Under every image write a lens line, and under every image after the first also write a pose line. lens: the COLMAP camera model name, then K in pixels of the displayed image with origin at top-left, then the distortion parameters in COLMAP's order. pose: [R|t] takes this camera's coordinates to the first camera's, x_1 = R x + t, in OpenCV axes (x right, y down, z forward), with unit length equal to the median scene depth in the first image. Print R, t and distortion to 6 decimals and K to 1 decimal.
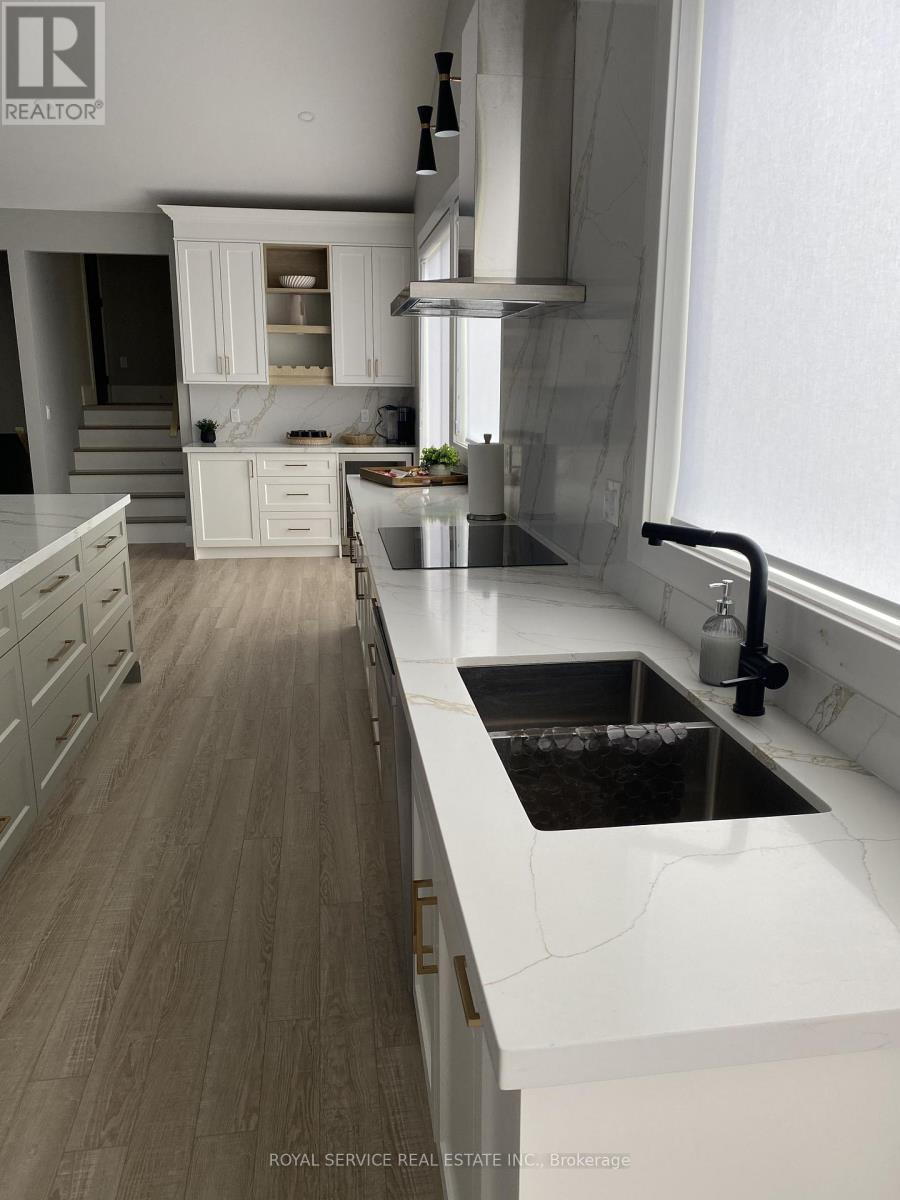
lens RADIAL K [[909.1, 0, 459.1], [0, 909.1, 601.5], [0, 0, 1]] dist [0.017736, -0.028662]
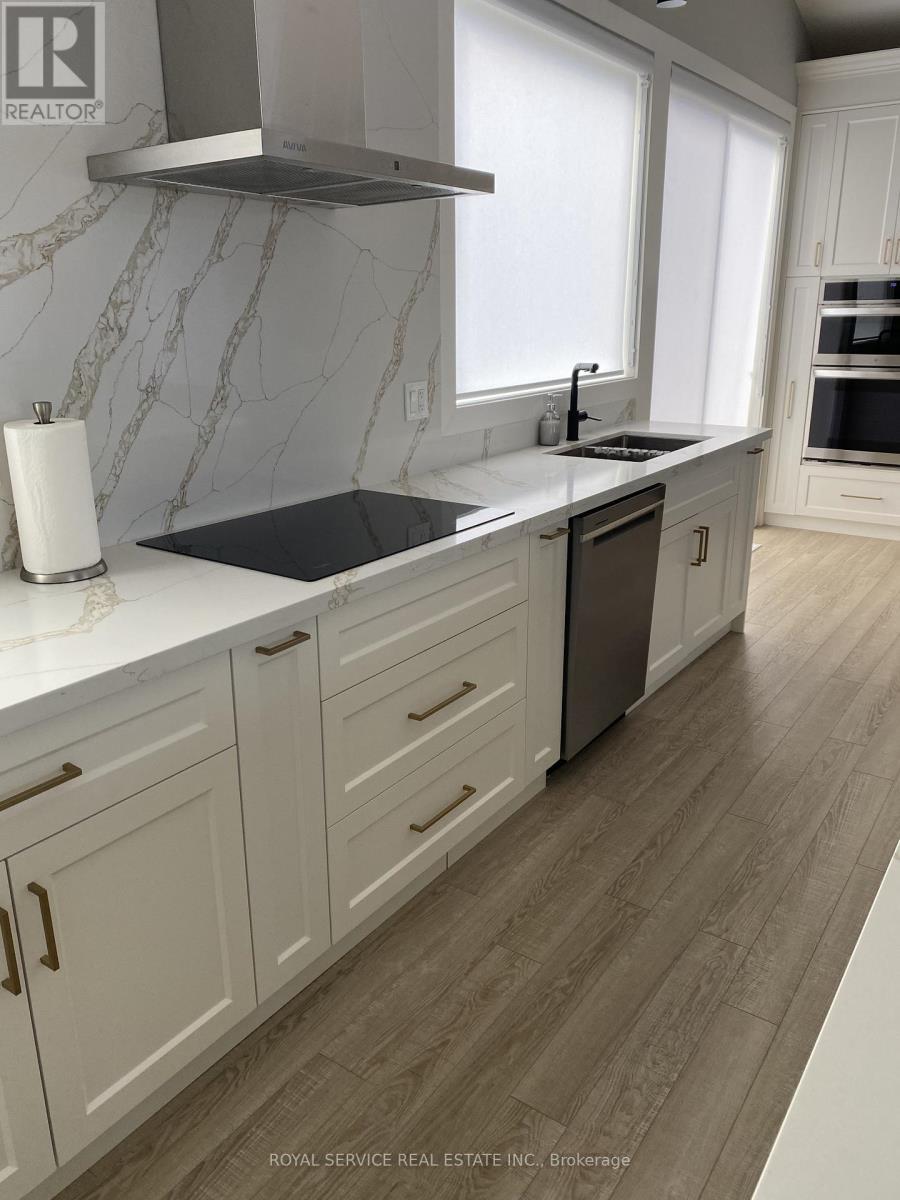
lens RADIAL K [[909.1, 0, 449.2], [0, 909.1, 594.4], [0, 0, 1]] dist [0.017736, -0.028662]
pose [[-0.723824, -0.206055, 0.658498, -0.548506], [0.172362, 0.870111, 0.461734, -0.337765], [-0.668109, 0.447715, -0.594291, 1.415550]]
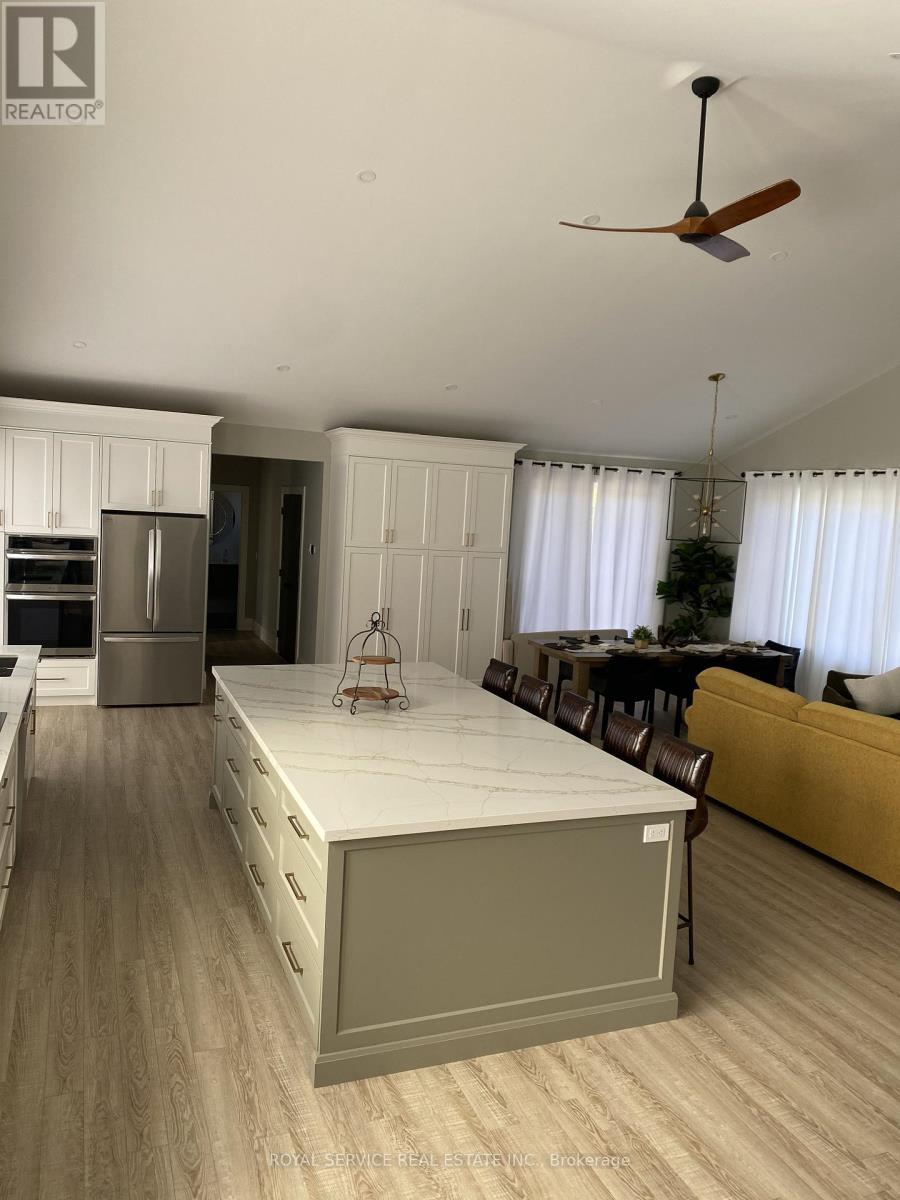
lens RADIAL K [[909.1, 0, 449.4], [0, 909.1, 600.6], [0, 0, 1]] dist [0.017736, -0.028662]
pose [[-0.971726, -0.044305, -0.231916, -0.403609], [-0.121447, 0.936126, 0.330027, -0.762105], [0.202480, 0.348862, -0.915039, 2.293633]]
